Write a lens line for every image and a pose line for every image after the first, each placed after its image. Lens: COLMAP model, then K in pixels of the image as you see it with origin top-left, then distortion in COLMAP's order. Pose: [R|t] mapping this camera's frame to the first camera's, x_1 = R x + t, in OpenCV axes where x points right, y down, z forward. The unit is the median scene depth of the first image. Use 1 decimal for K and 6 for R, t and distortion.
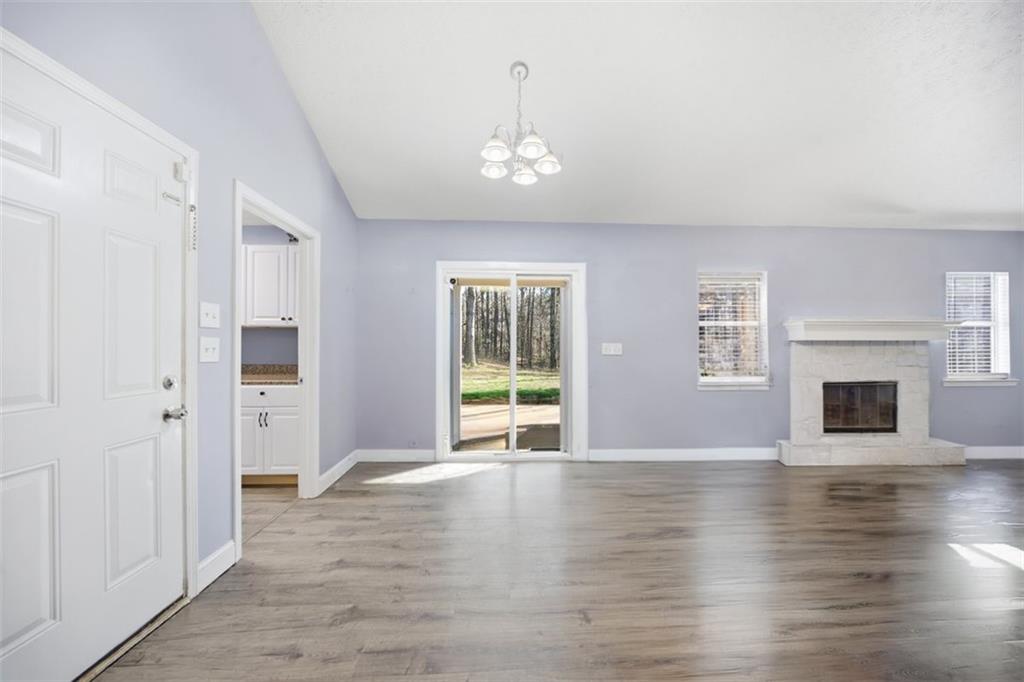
lens RADIAL K [[367.5, 0, 514.3], [0, 367.5, 345.3], [0, 0, 1]] dist [-0.013861, 0.000048]
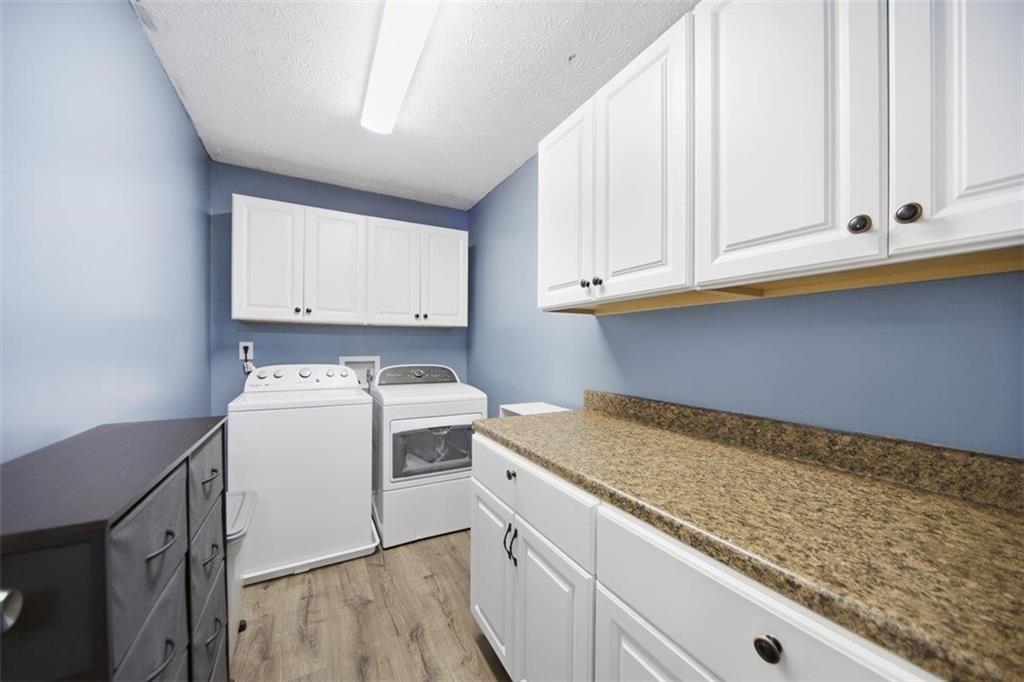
lens RADIAL K [[367.5, 0, 514.3], [0, 367.5, 345.3], [0, 0, 1]] dist [-0.013861, 0.000048]
pose [[0.445005, -0.000314, -0.895528, -0.625411], [-0.006644, 0.999971, -0.003652, -0.007379], [0.895503, 0.007575, 0.444990, 0.864479]]
